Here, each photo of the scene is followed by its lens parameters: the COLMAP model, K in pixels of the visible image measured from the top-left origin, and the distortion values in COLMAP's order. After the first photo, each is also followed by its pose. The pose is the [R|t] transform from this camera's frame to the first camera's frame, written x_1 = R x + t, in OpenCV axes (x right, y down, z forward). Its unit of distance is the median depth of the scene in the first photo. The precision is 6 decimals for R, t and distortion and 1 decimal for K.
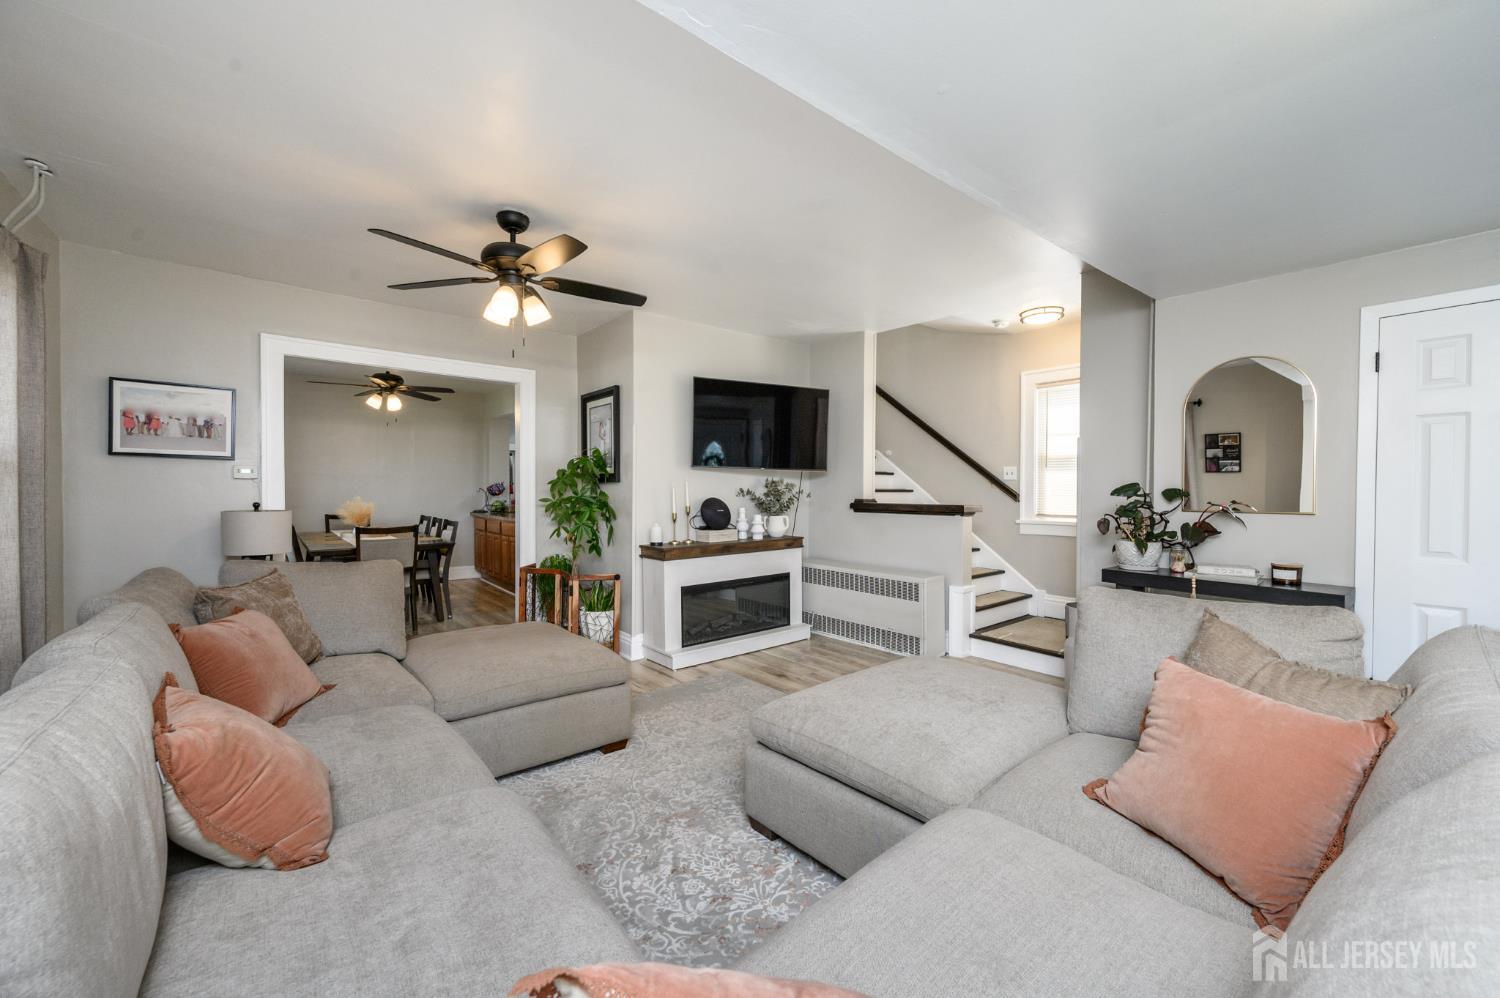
lens RADIAL K [[588.6, 0, 746.3], [0, 588.6, 503.5], [0, 0, 1]] dist [-0.000108, -0.000090]
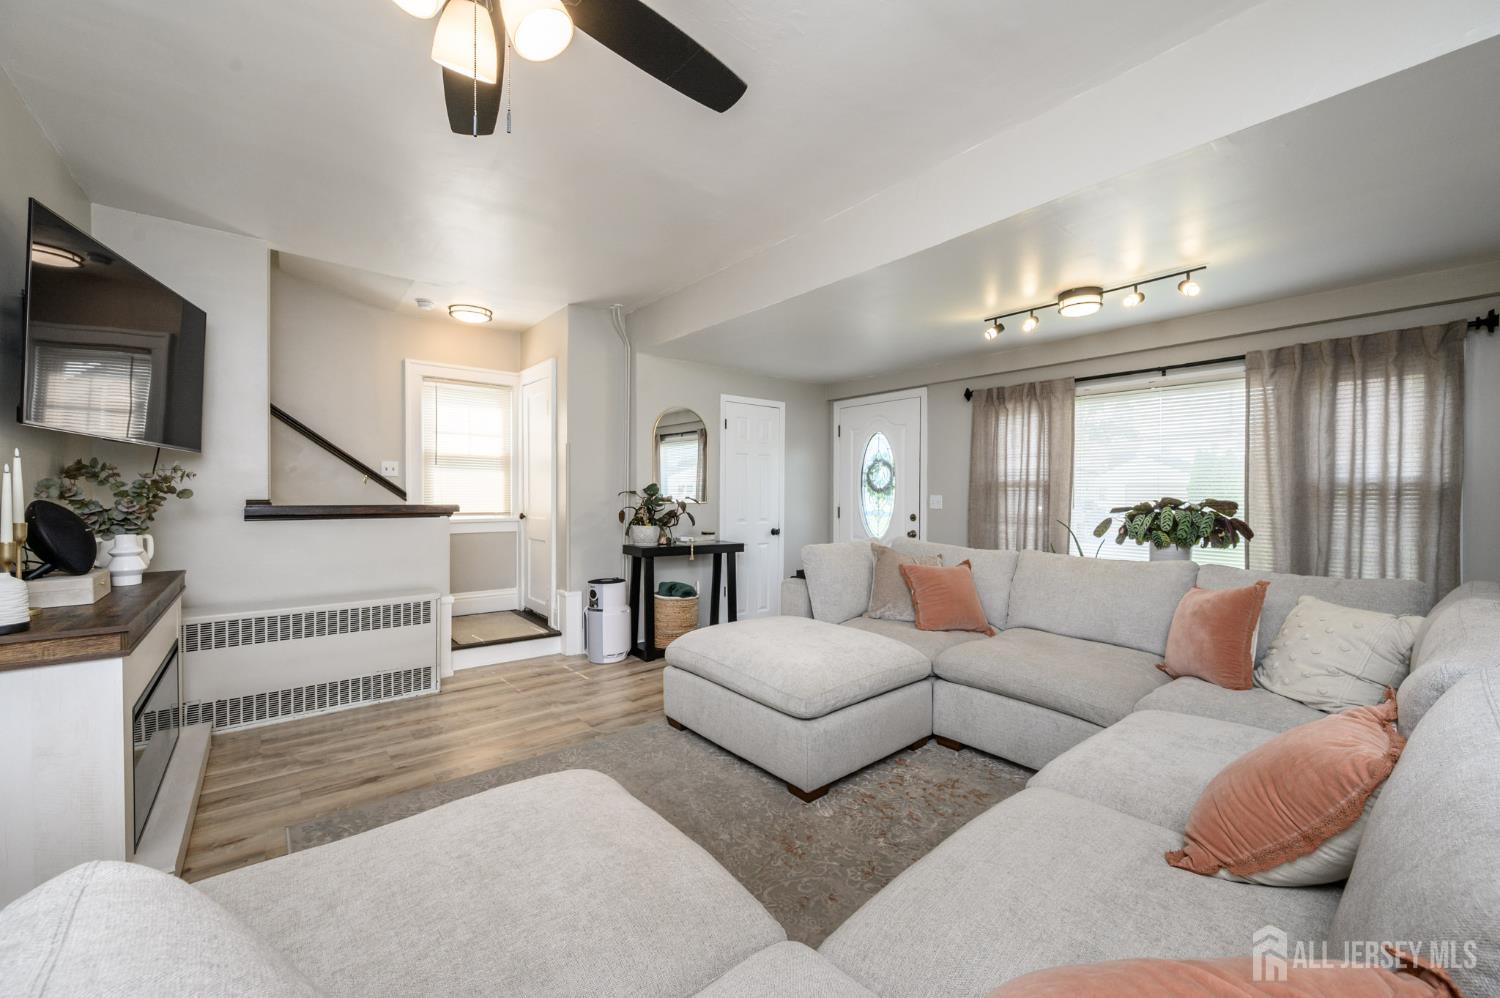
lens RADIAL K [[588.6, 0, 750.7], [0, 588.6, 500.5], [0, 0, 1]] dist [-0.000108, -0.000090]
pose [[-0.005986, -0.011709, 0.999914, -0.499109], [0.019116, 0.999747, 0.011822, -0.004403], [-0.999799, 0.019185, -0.005761, 0.522097]]
